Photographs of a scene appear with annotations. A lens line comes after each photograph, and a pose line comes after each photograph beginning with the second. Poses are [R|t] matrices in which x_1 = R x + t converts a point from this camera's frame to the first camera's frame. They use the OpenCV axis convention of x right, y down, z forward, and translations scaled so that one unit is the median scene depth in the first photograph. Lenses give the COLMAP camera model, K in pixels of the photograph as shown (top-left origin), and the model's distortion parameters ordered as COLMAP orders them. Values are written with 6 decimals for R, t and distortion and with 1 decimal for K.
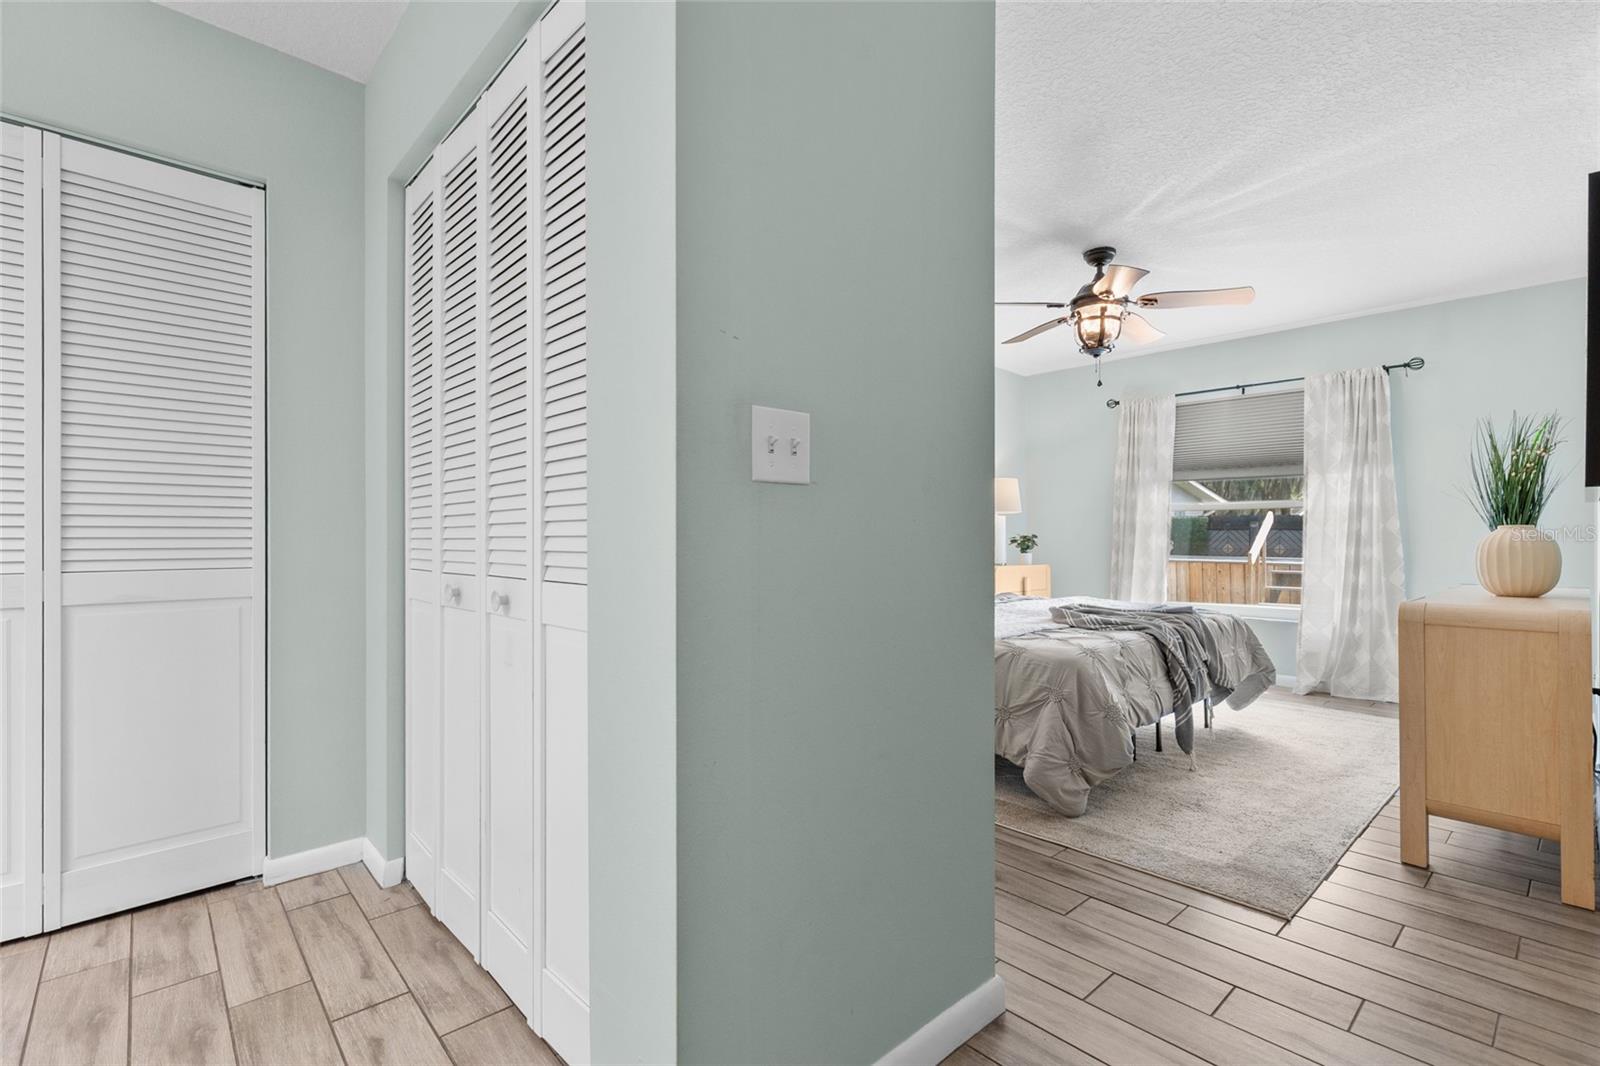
lens RADIAL K [[718.9, 0, 804.3], [0, 718.9, 536.2], [0, 0, 1]] dist [0.000449, 0.000912]
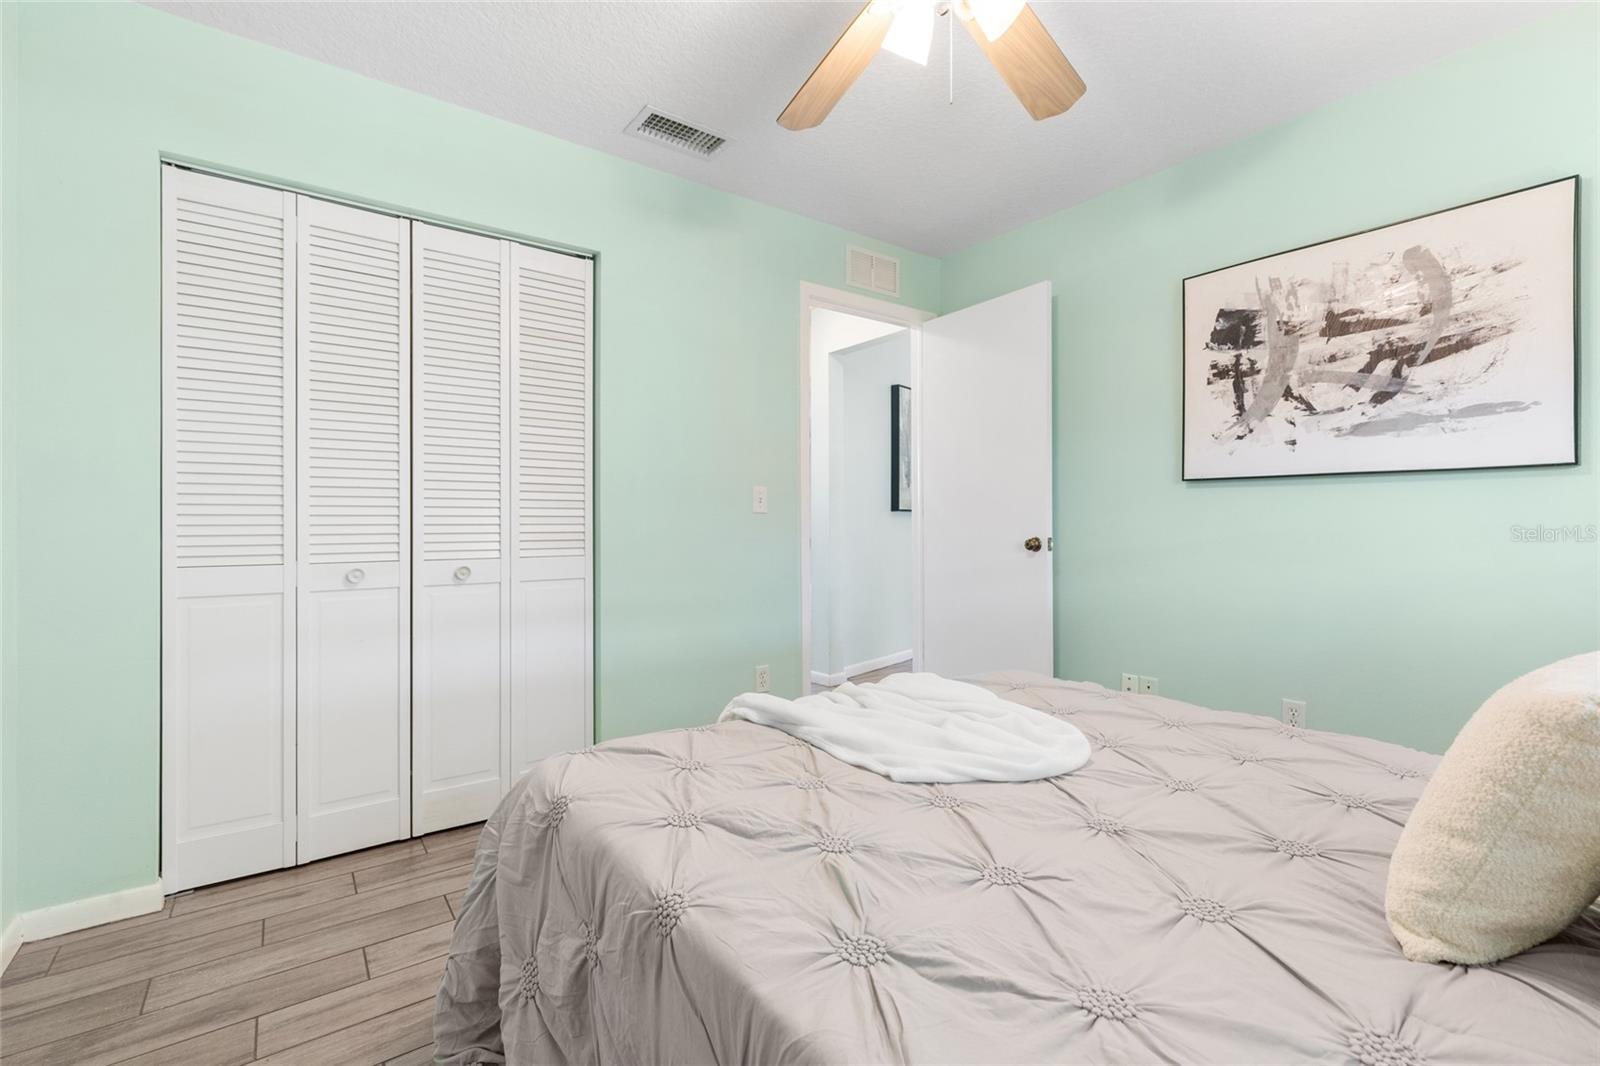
lens RADIAL K [[718.9, 0, 795.6], [0, 718.9, 531.4], [0, 0, 1]] dist [0.000449, 0.000912]
pose [[0.991133, -0.006809, -0.132699, -0.091550], [0.007120, 0.999973, 0.001871, 0.000663], [0.132683, -0.002800, 0.991155, -0.088765]]
